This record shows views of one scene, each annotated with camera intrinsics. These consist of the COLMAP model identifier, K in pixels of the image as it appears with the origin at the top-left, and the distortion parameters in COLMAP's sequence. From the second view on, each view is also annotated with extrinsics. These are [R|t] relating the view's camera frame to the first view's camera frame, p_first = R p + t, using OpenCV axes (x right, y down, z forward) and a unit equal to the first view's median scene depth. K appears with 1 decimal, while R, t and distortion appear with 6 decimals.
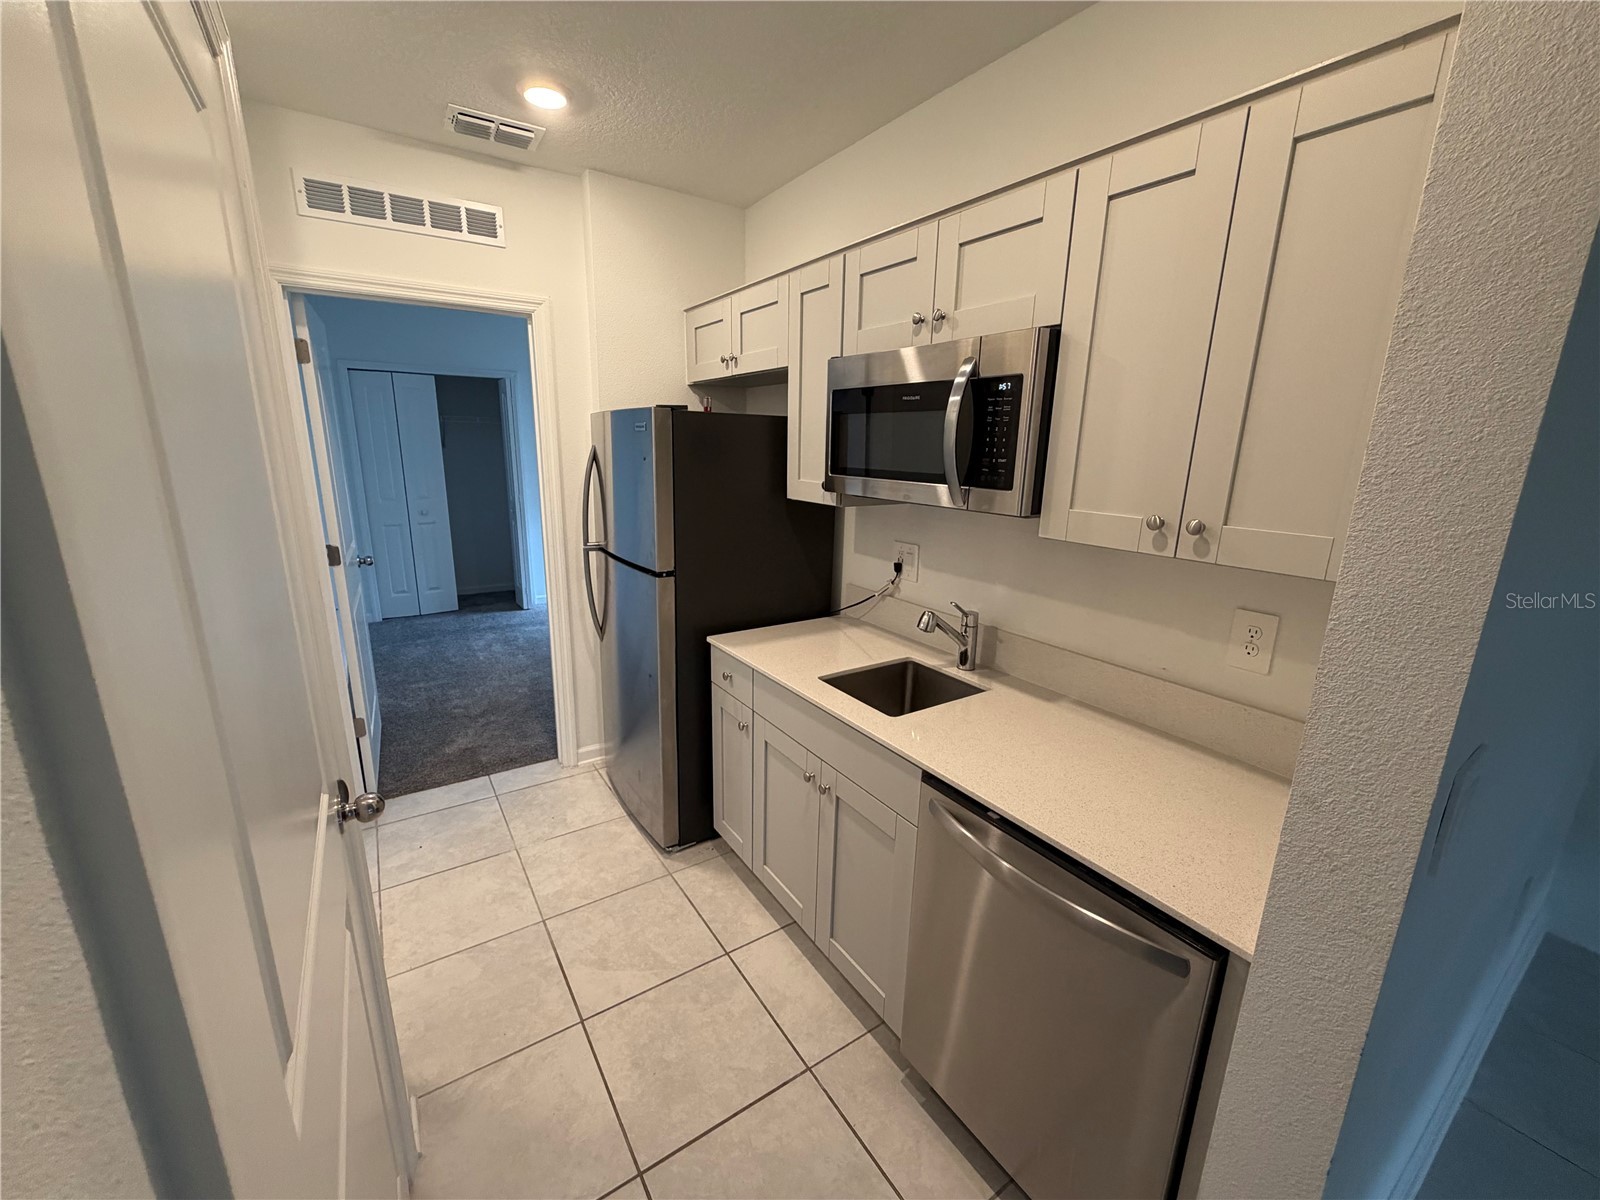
lens RADIAL K [[636.8, 0, 800.0], [0, 636.8, 600.0], [0, 0, 1]] dist [0.000508, -0.000342]
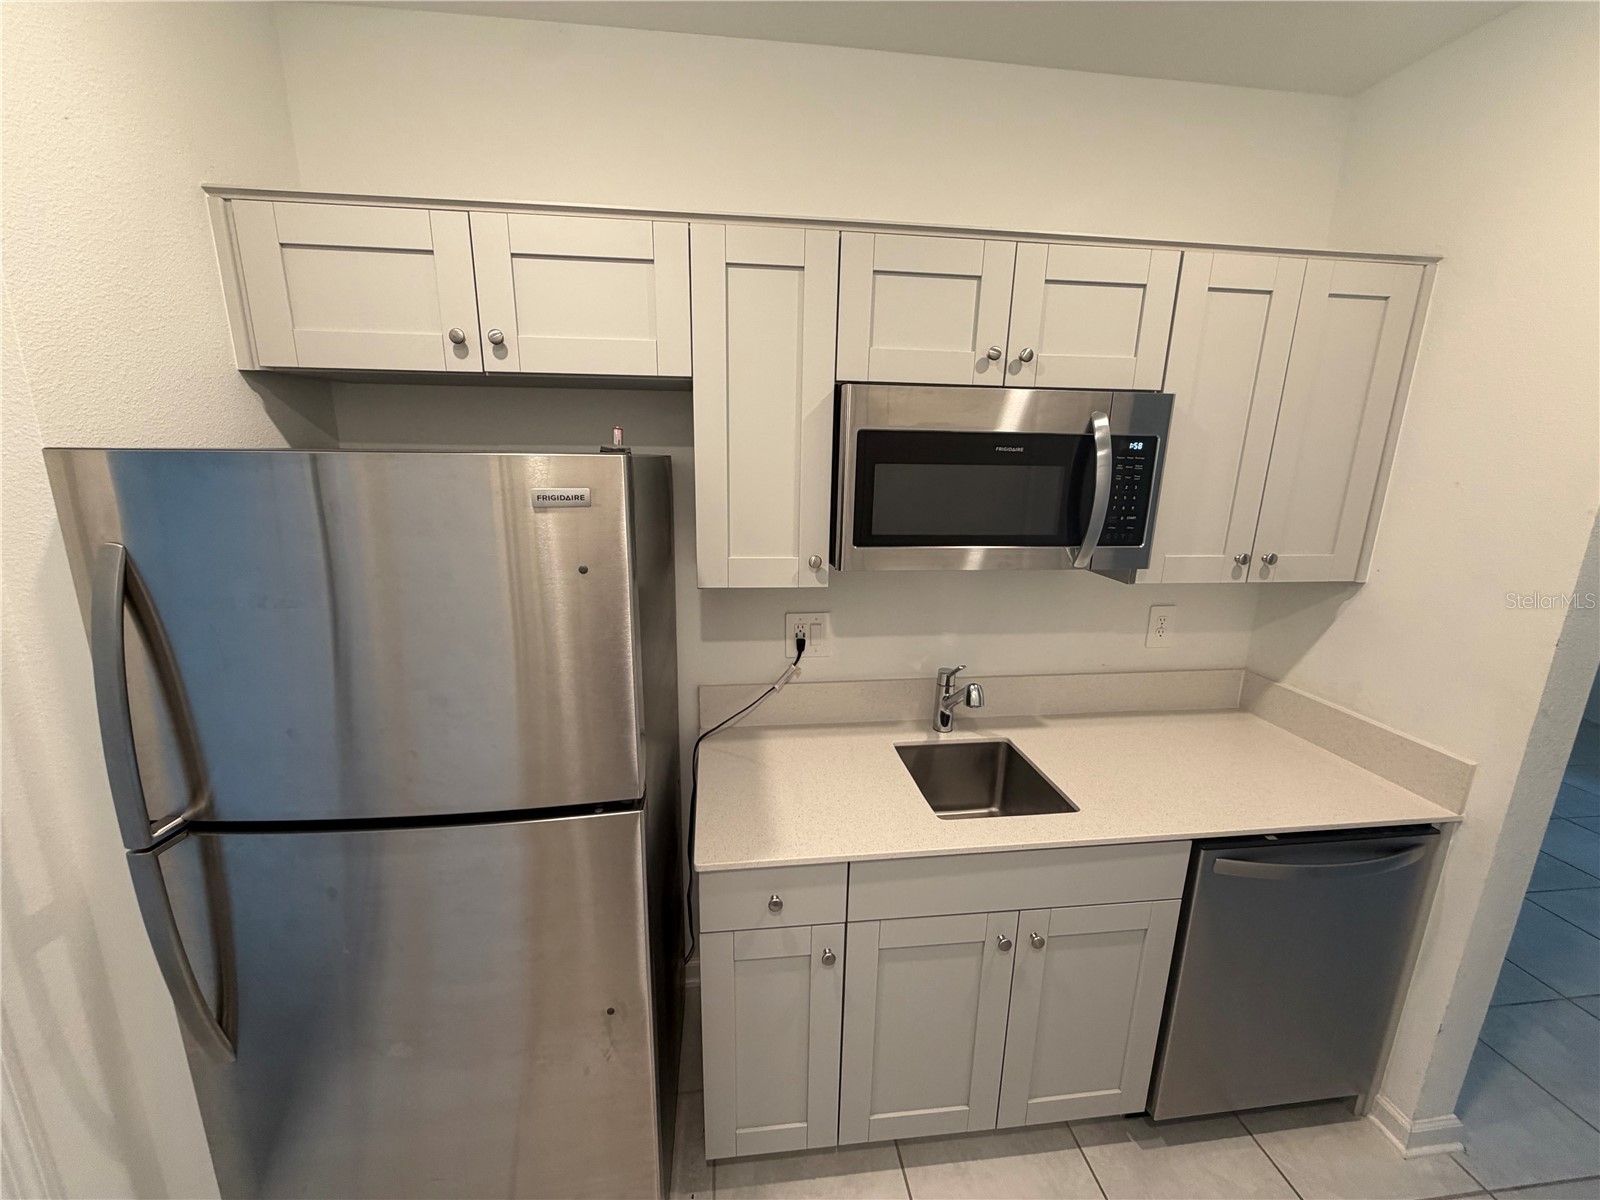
lens RADIAL K [[636.8, 0, 800.0], [0, 636.8, 600.0], [0, 0, 1]] dist [0.000508, -0.000342]
pose [[0.450962, -0.219358, 0.865168, -0.497299], [0.207274, 0.968567, 0.137534, -0.205717], [-0.868142, 0.117304, 0.482254, 0.593934]]
